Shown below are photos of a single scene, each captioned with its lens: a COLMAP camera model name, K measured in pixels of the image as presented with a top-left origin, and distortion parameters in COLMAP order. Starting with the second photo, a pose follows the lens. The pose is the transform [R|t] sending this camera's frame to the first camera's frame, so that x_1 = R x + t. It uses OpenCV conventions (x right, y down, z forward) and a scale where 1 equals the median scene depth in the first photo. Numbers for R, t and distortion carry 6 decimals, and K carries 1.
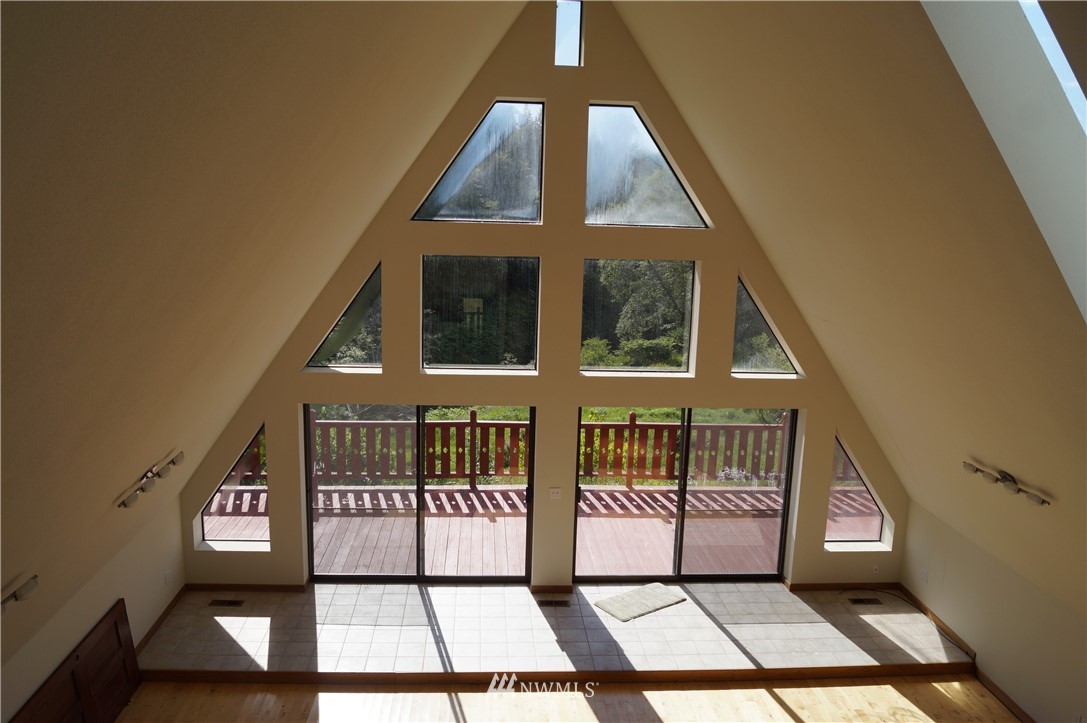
lens RADIAL K [[856.7, 0, 543.5], [0, 856.7, 361.5], [0, 0, 1]] dist [-0.083414, 0.009395]
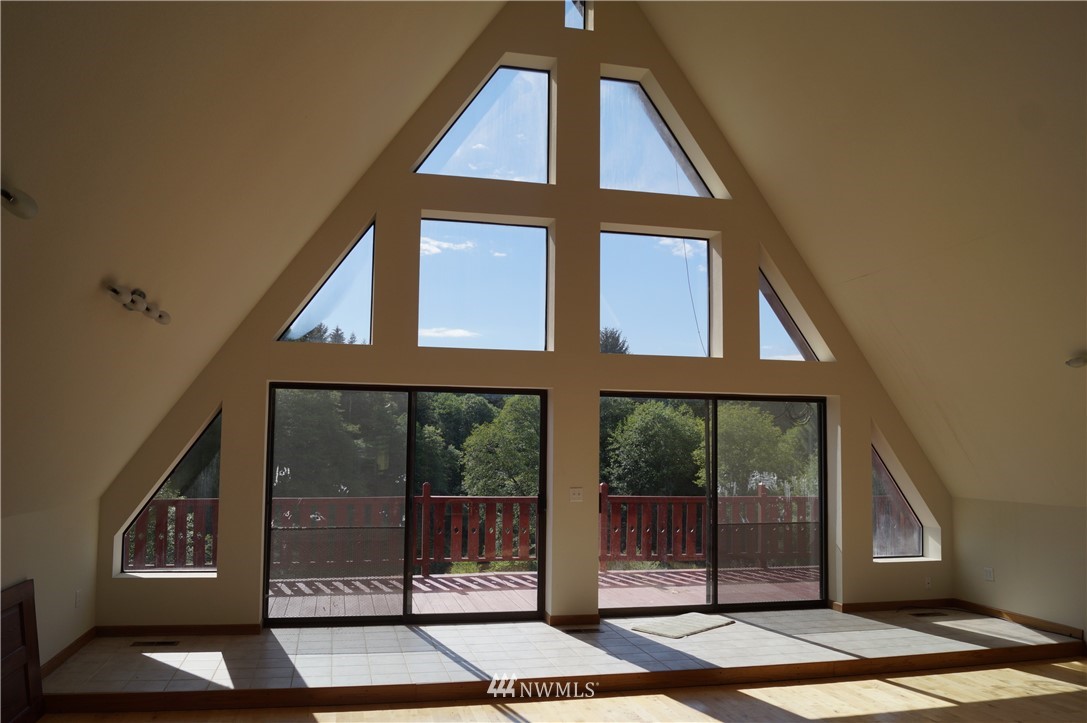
lens RADIAL K [[856.7, 0, 543.5], [0, 856.7, 361.5], [0, 0, 1]] dist [-0.083414, 0.009395]
pose [[0.985553, -0.000105, 0.169368, -0.162641], [0.046494, 0.961750, -0.269955, 0.258318], [-0.162861, 0.273930, 0.947860, 0.180820]]
